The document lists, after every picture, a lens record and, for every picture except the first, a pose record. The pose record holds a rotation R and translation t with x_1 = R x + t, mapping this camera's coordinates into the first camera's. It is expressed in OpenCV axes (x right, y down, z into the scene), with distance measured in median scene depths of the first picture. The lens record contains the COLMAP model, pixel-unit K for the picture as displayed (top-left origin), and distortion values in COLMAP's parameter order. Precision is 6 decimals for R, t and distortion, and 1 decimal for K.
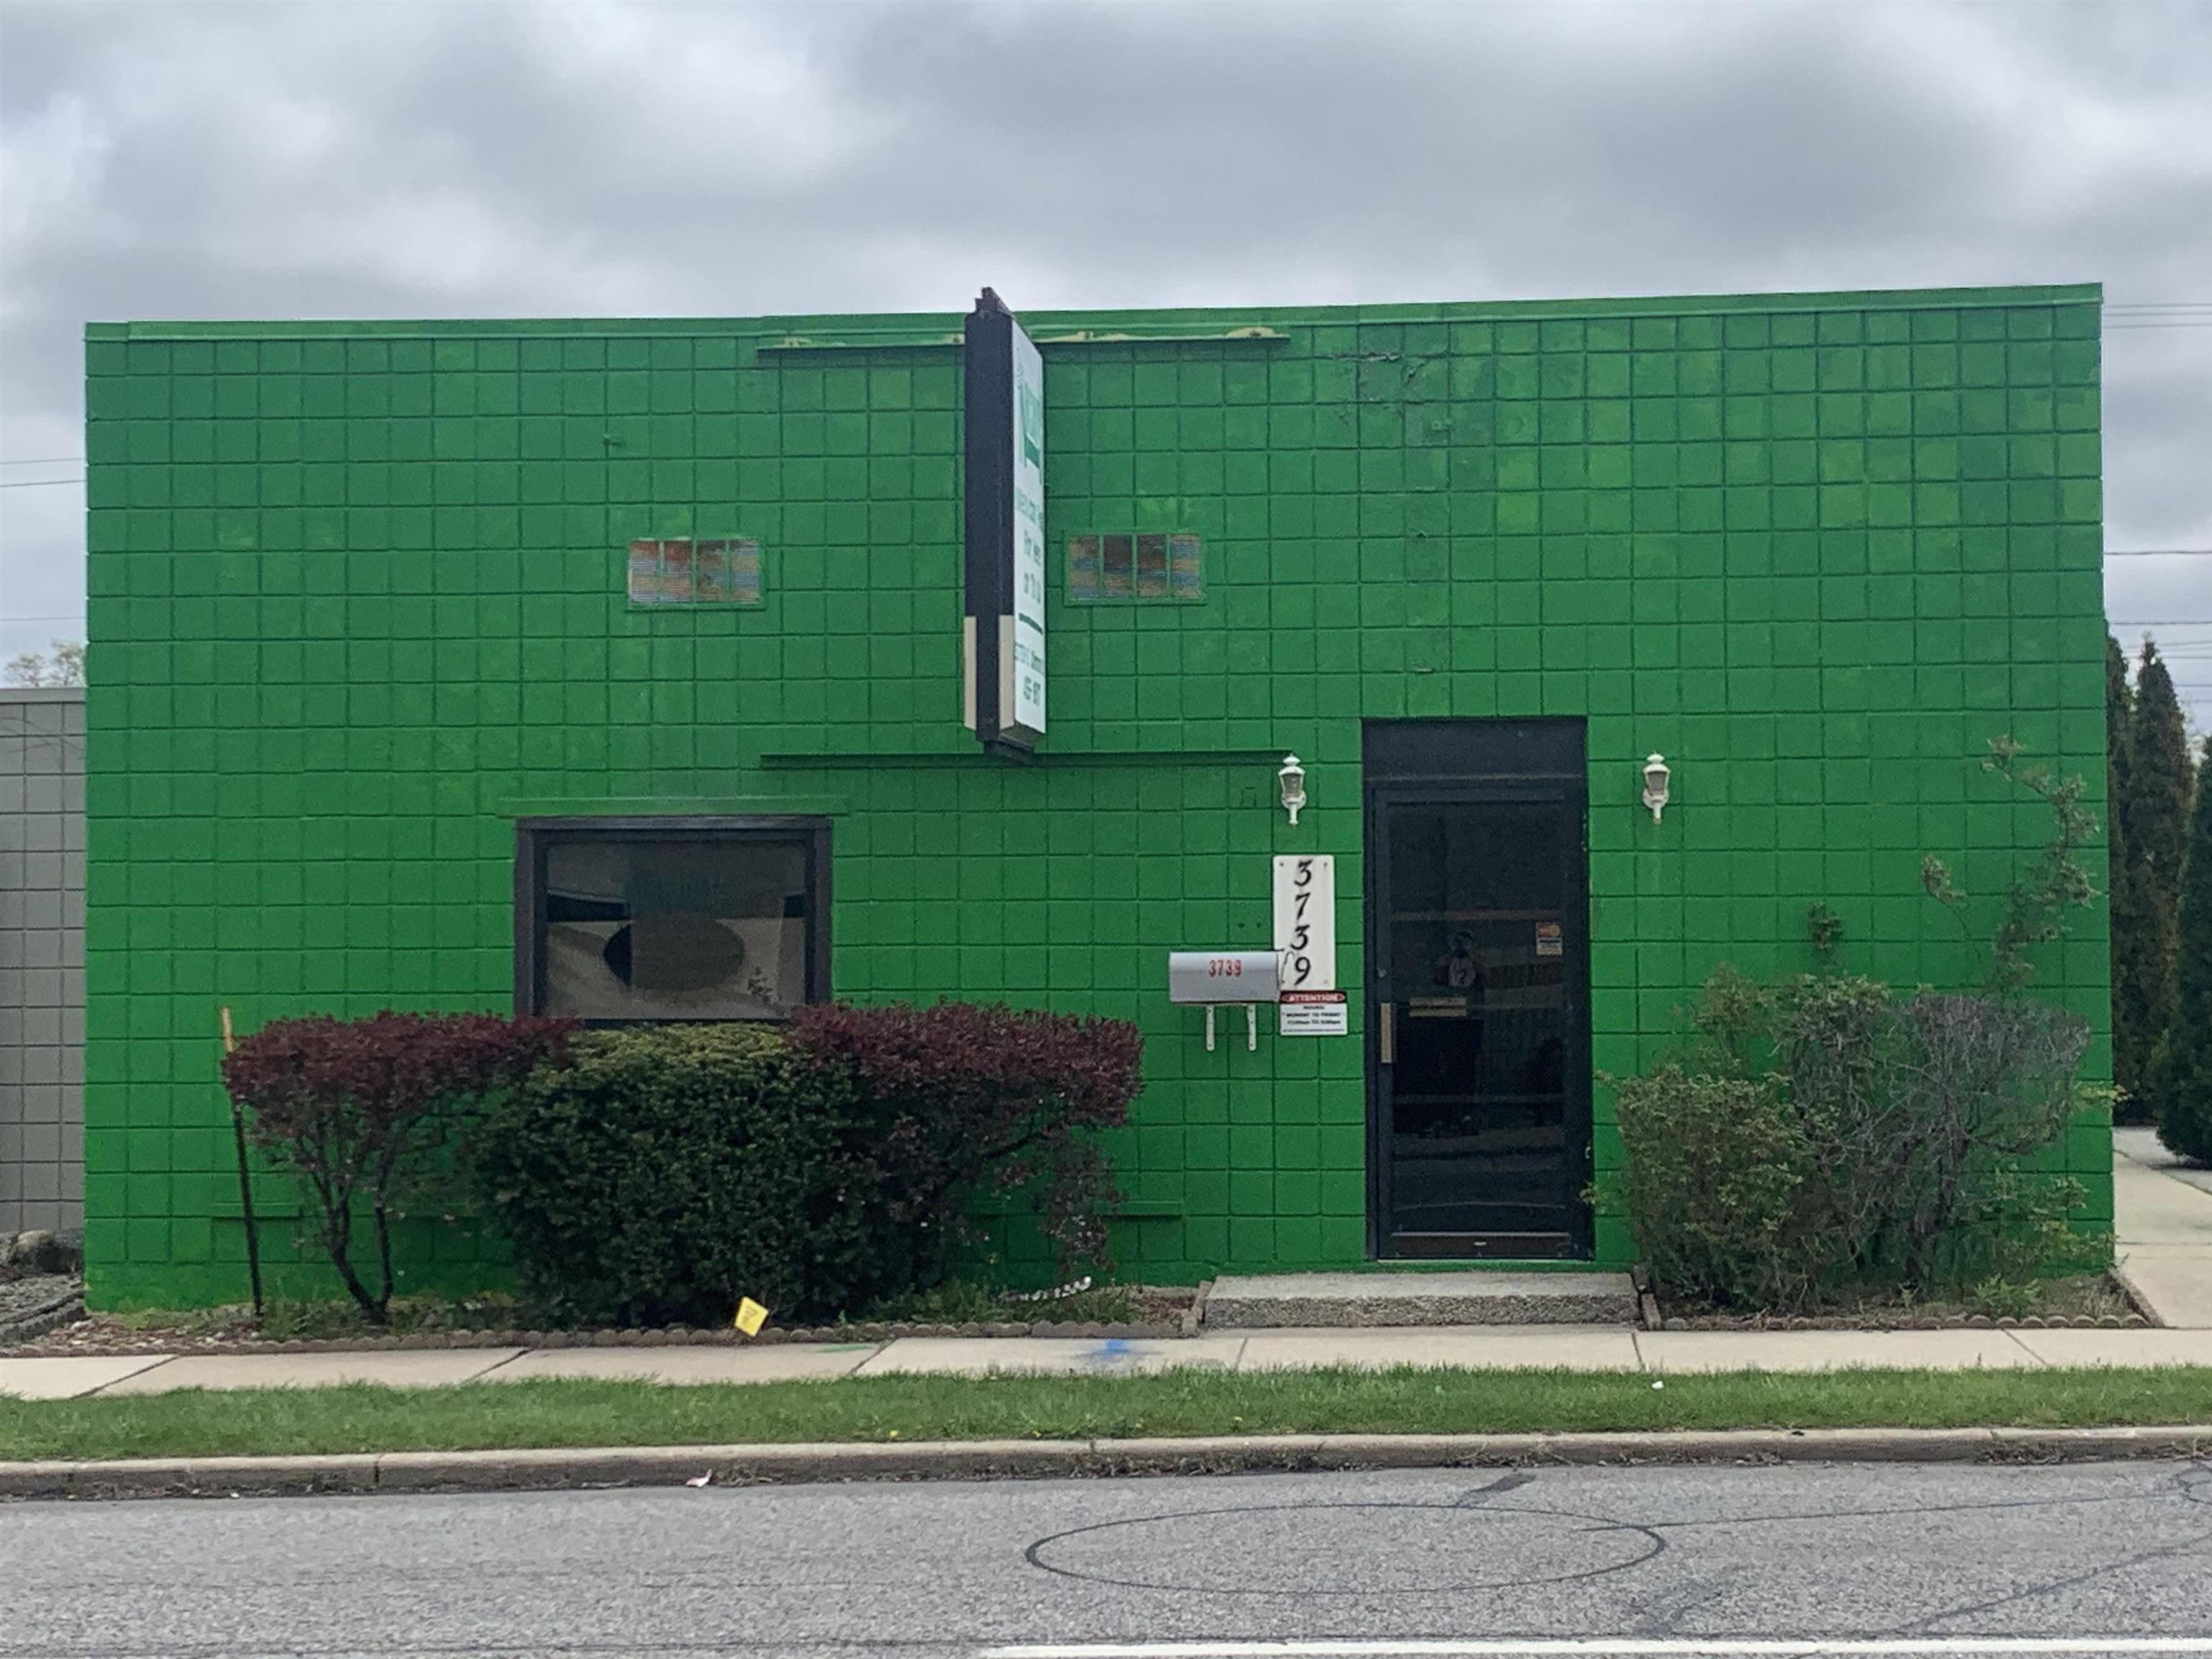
lens RADIAL K [[3820.4, 0, 1106.0], [0, 3820.4, 829.5], [0, 0, 1]] dist [0.140245, -0.039998]
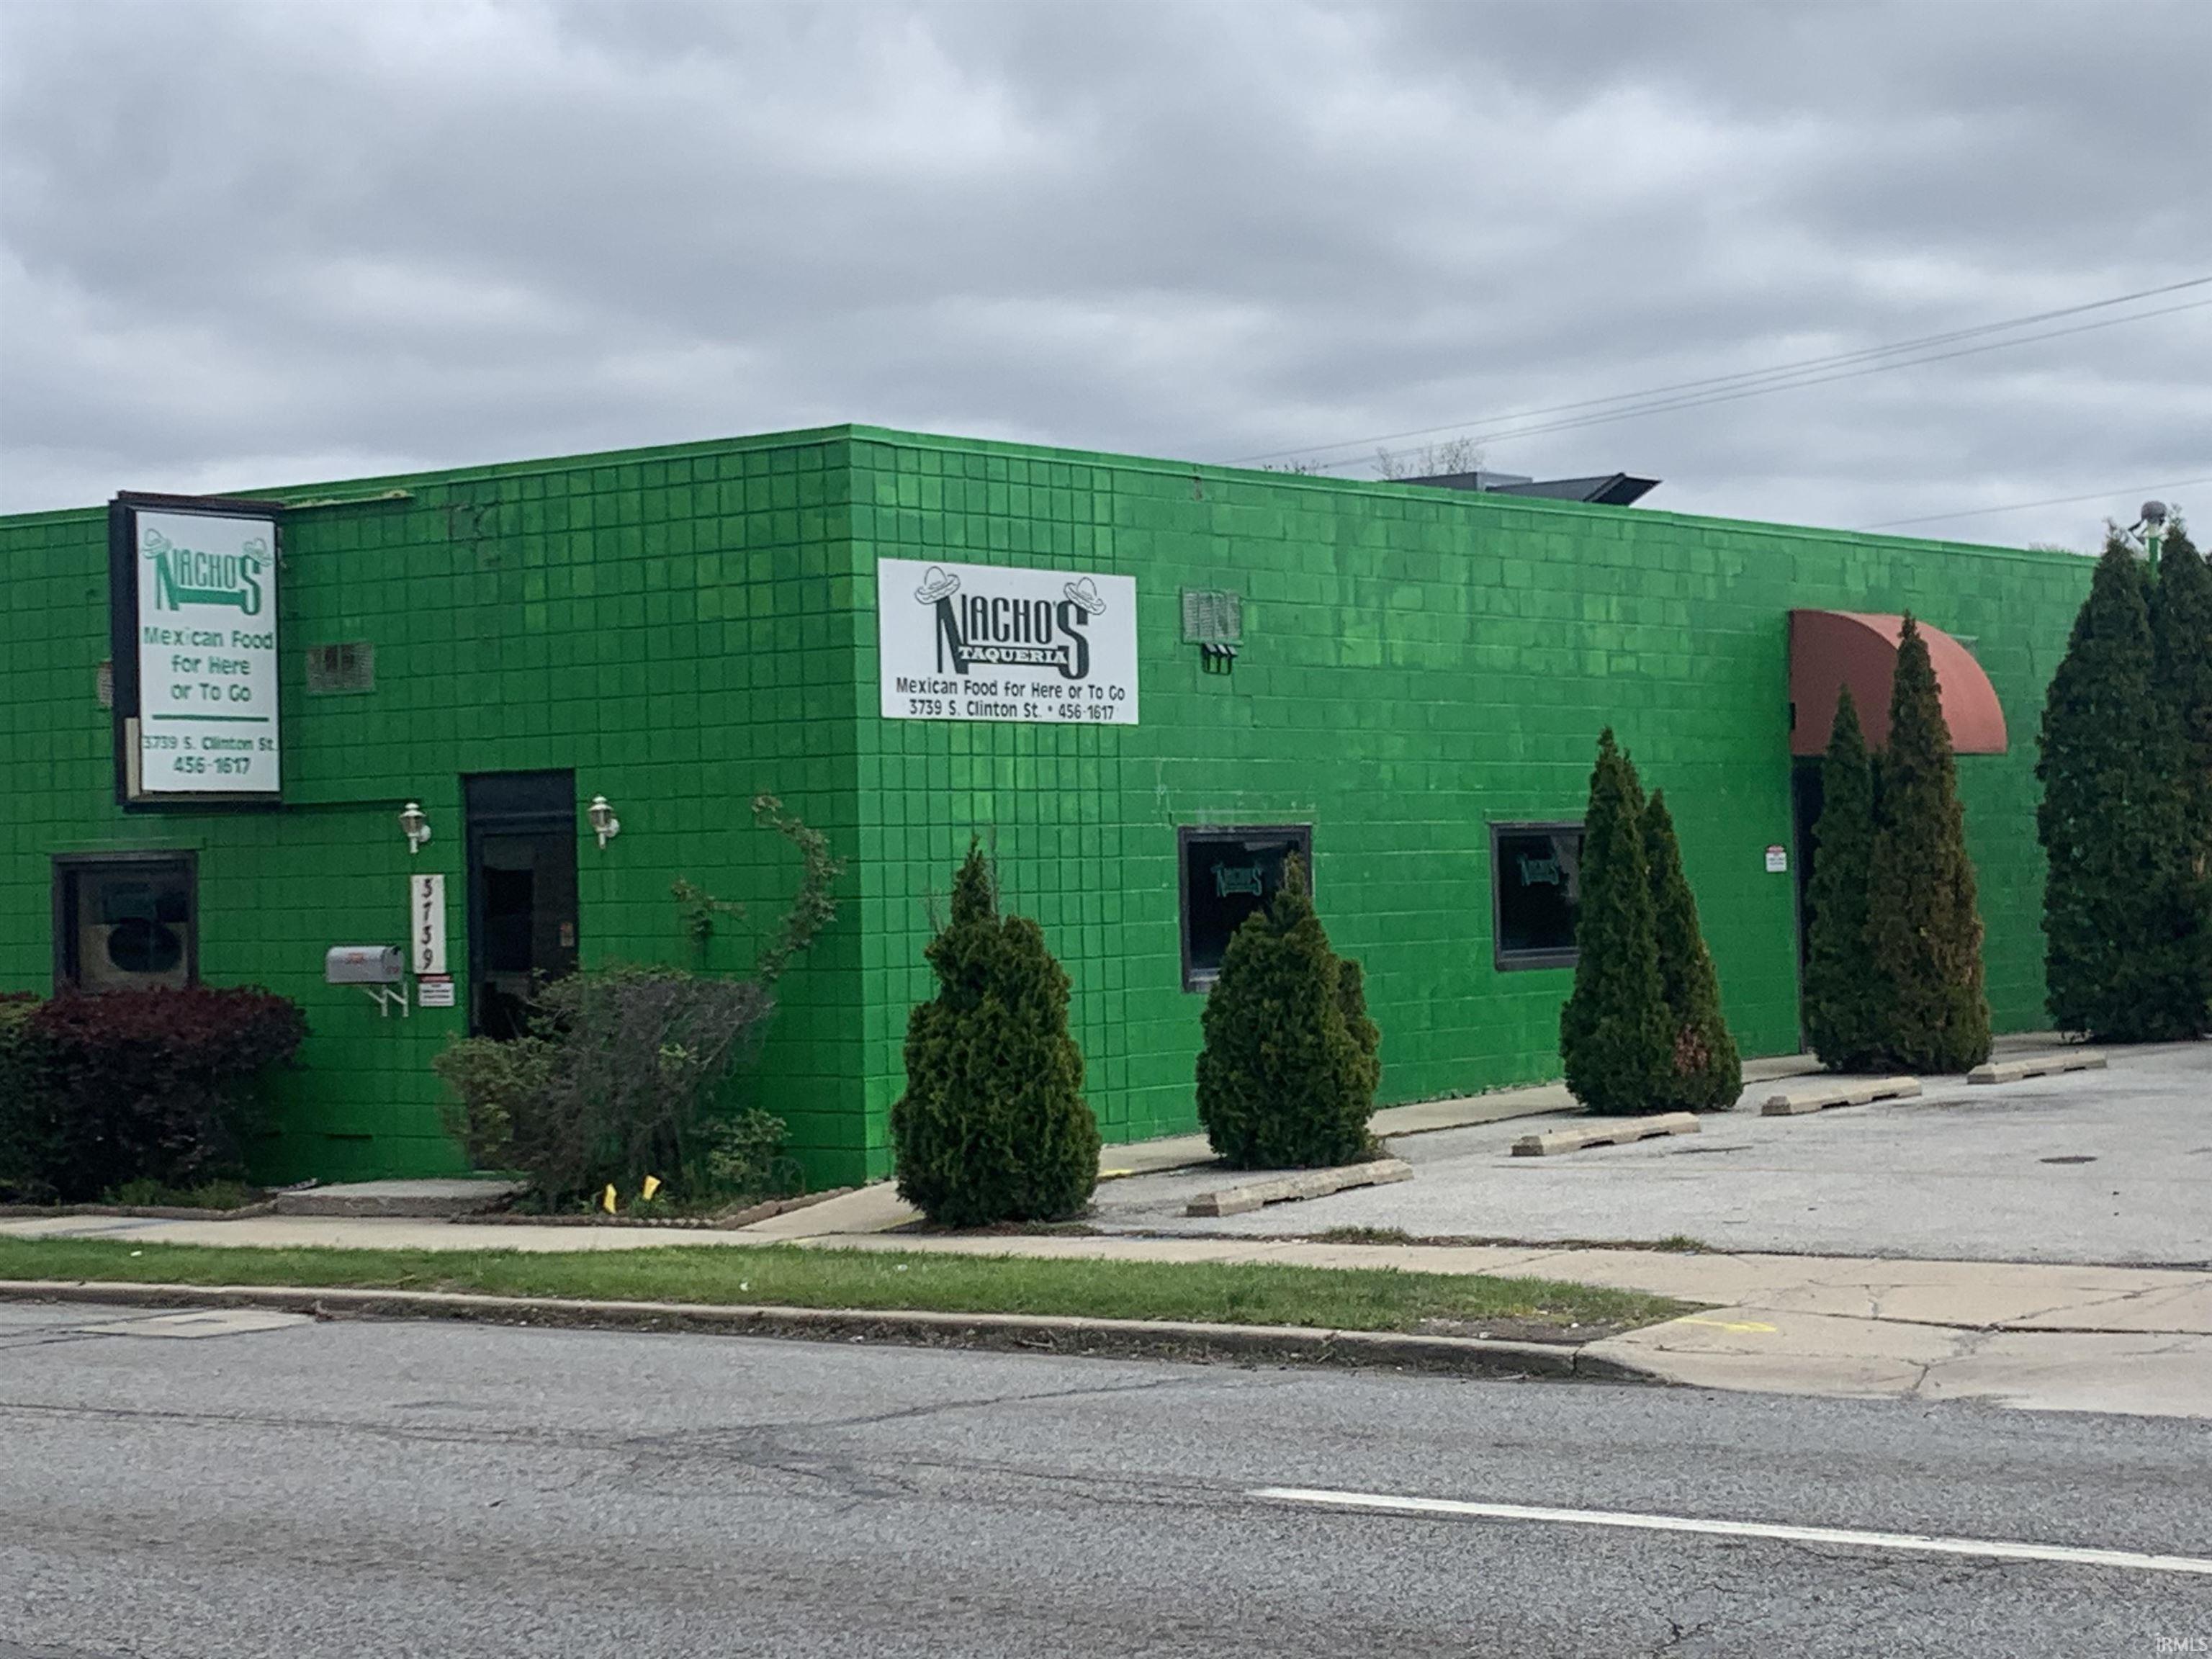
lens RADIAL K [[3980.5, 0, 1072.6], [0, 3980.5, 833.3], [0, 0, 1]] dist [0.196433, -0.692347]
pose [[0.849202, -0.019519, -0.527706, 1.005618], [0.033322, 0.999306, 0.016659, -0.024299], [0.527015, -0.031731, 0.849263, -0.093820]]
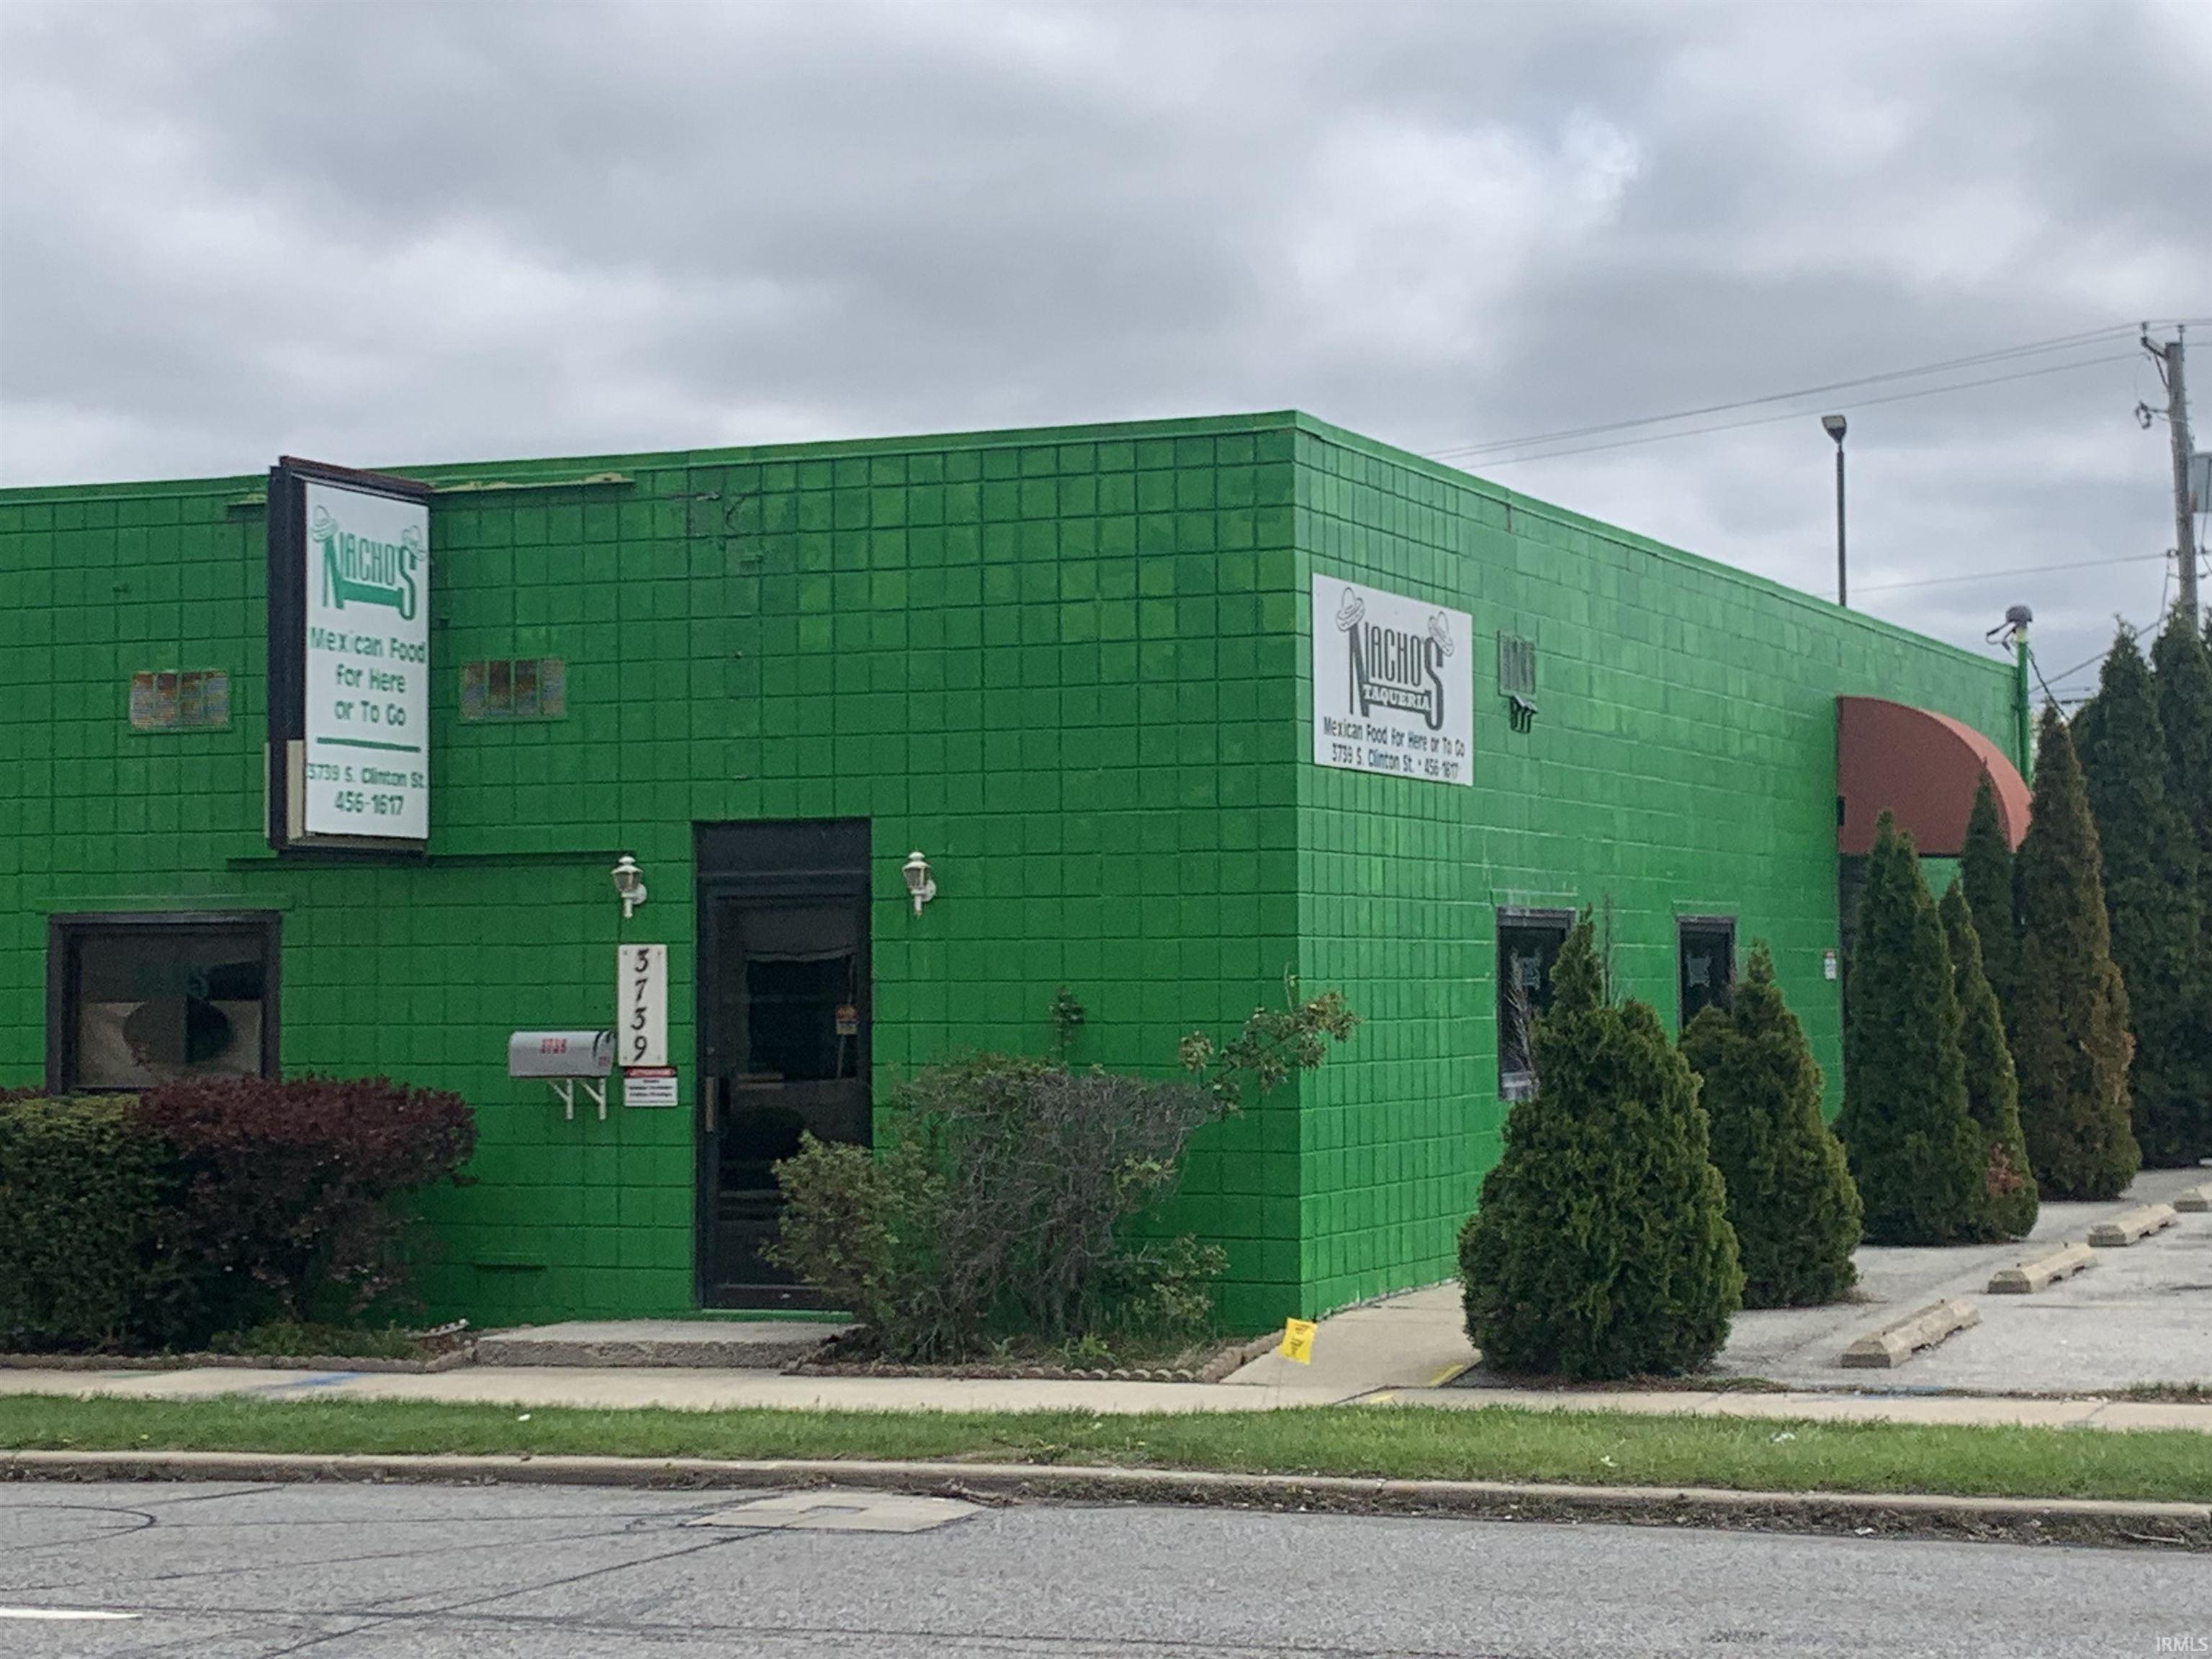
lens RADIAL K [[3980.5, 0, 1072.6], [0, 3980.5, 833.3], [0, 0, 1]] dist [0.196433, -0.692347]
pose [[0.954648, -0.011151, -0.297530, 0.519624], [0.008606, 0.999914, -0.009863, -0.013187], [0.297614, 0.006855, 0.954662, -0.075036]]
